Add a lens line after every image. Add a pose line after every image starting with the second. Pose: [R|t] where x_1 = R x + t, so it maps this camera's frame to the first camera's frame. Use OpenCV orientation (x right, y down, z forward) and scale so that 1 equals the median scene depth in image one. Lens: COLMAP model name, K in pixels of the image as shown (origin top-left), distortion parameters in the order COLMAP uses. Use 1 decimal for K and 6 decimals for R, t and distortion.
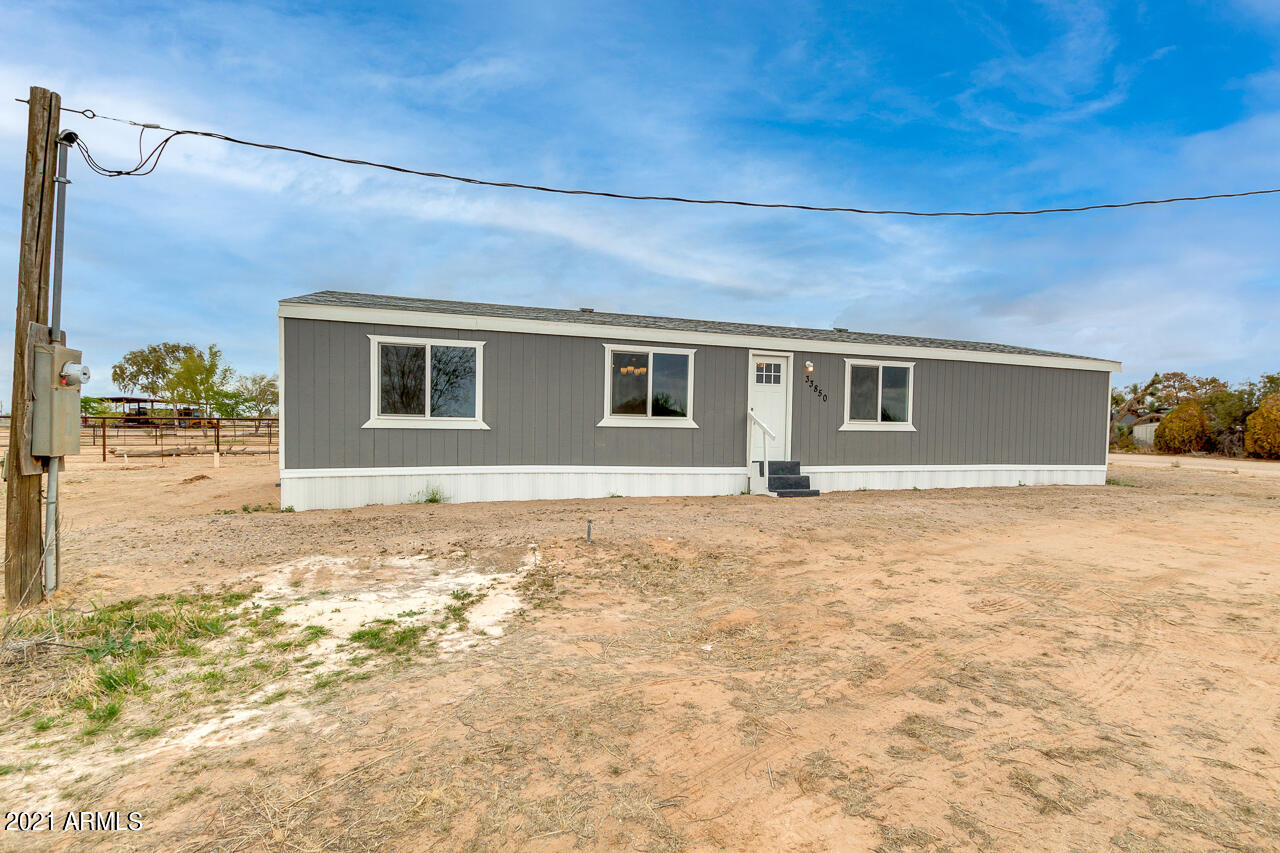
lens RADIAL K [[589.2, 0, 644.1], [0, 589.2, 419.9], [0, 0, 1]] dist [0.016459, -0.008277]
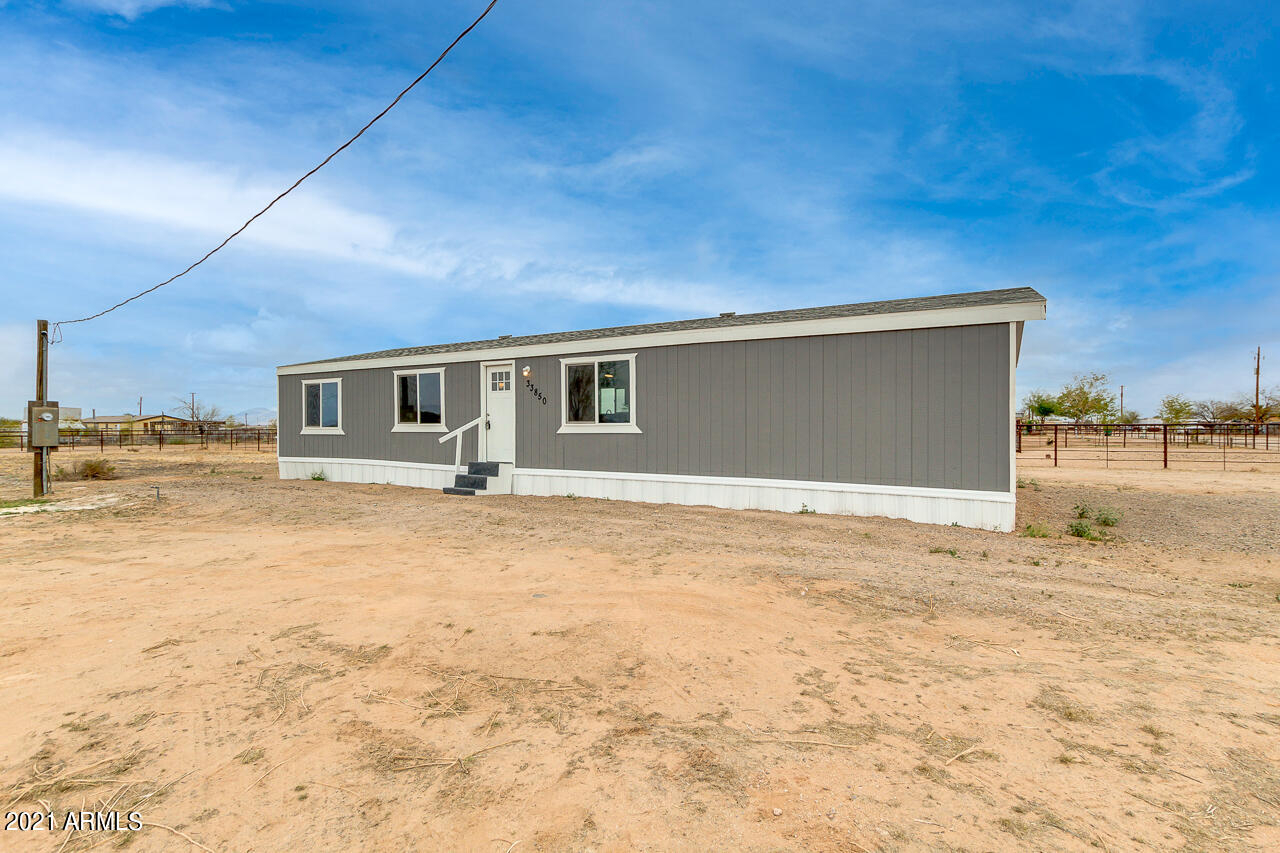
lens RADIAL K [[631.8, 0, 640.0], [0, 631.8, 426.5], [0, 0, 1]] dist [0.000265, -0.000023]
pose [[0.649267, -0.019211, -0.760318, 1.259101], [0.013227, 0.999815, -0.013968, 0.023691], [0.760446, -0.000987, 0.649401, 0.444630]]
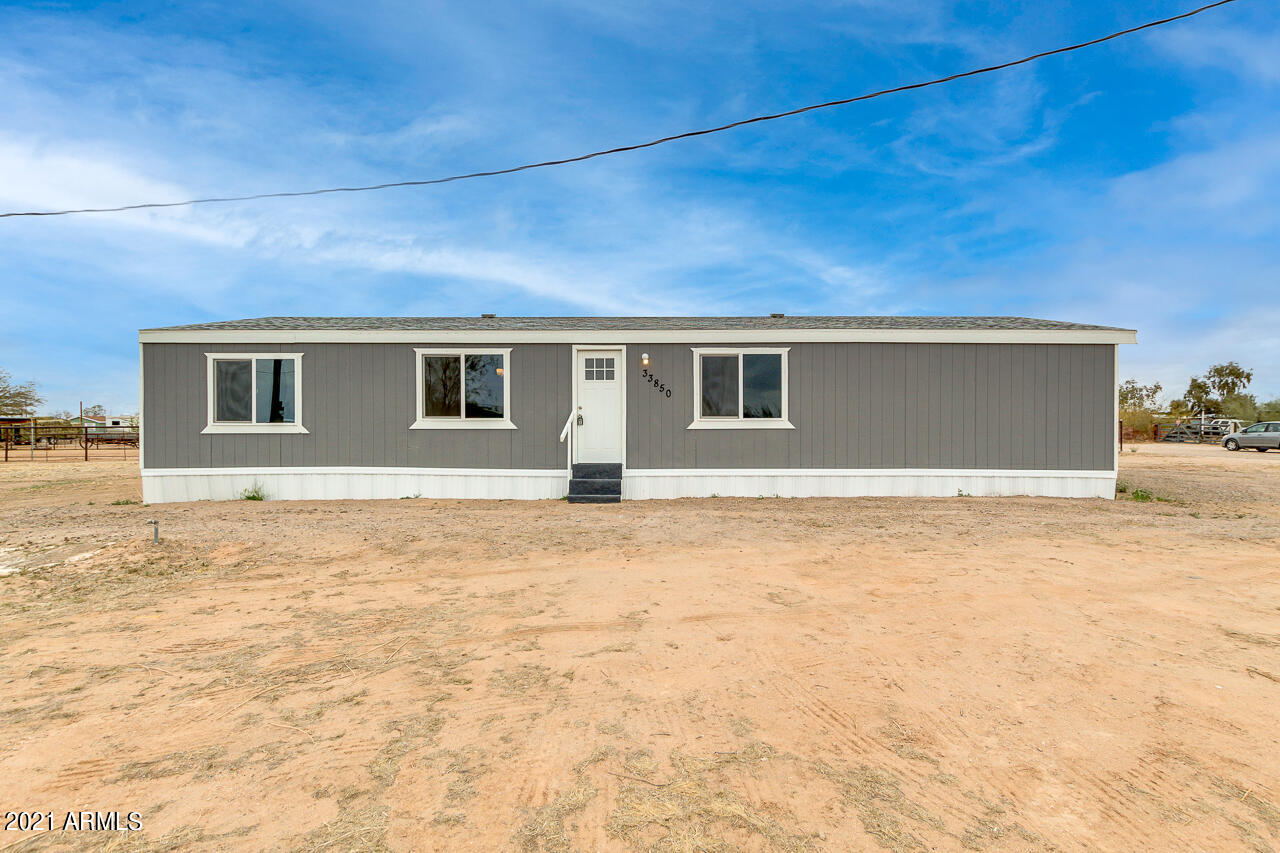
lens RADIAL K [[558.5, 0, 640.8], [0, 558.5, 415.6], [0, 0, 1]] dist [0.003402, 0.000163]
pose [[0.947798, -0.023204, -0.318027, 0.553736], [0.018838, 0.999681, -0.016795, 0.010672], [0.318316, 0.009927, 0.947933, 0.185344]]
